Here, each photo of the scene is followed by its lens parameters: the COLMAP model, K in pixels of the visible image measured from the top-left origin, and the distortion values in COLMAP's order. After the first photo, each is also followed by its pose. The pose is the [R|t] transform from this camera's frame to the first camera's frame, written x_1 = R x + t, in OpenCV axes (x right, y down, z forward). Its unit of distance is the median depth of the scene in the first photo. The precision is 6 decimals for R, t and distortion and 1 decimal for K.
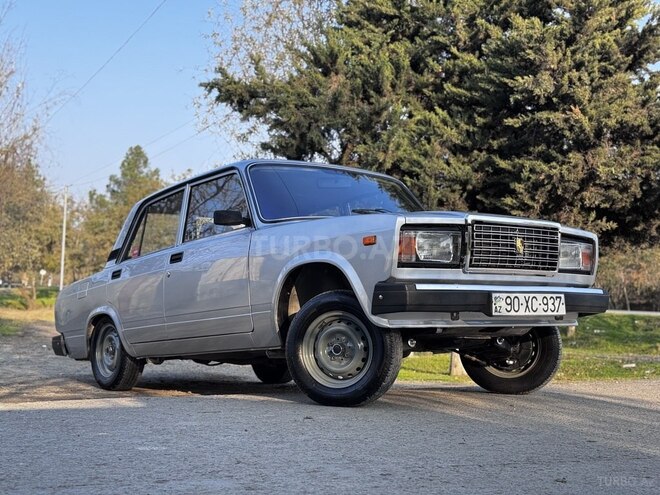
lens RADIAL K [[942.8, 0, 330.0], [0, 942.8, 247.5], [0, 0, 1]] dist [0.139084, -0.014525]
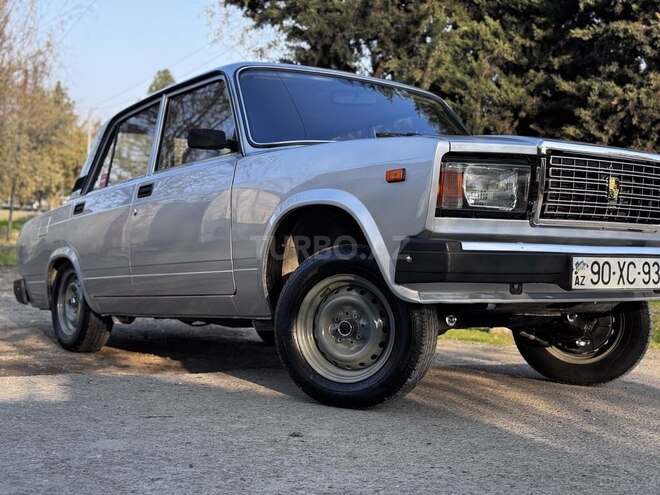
lens RADIAL K [[942.8, 0, 330.0], [0, 942.8, 247.5], [0, 0, 1]] dist [0.139084, -0.014525]
pose [[0.998982, 0.029895, -0.033773, 0.014493], [-0.027424, 0.997070, 0.071411, -0.002168], [0.035809, -0.070413, 0.996875, 0.235353]]
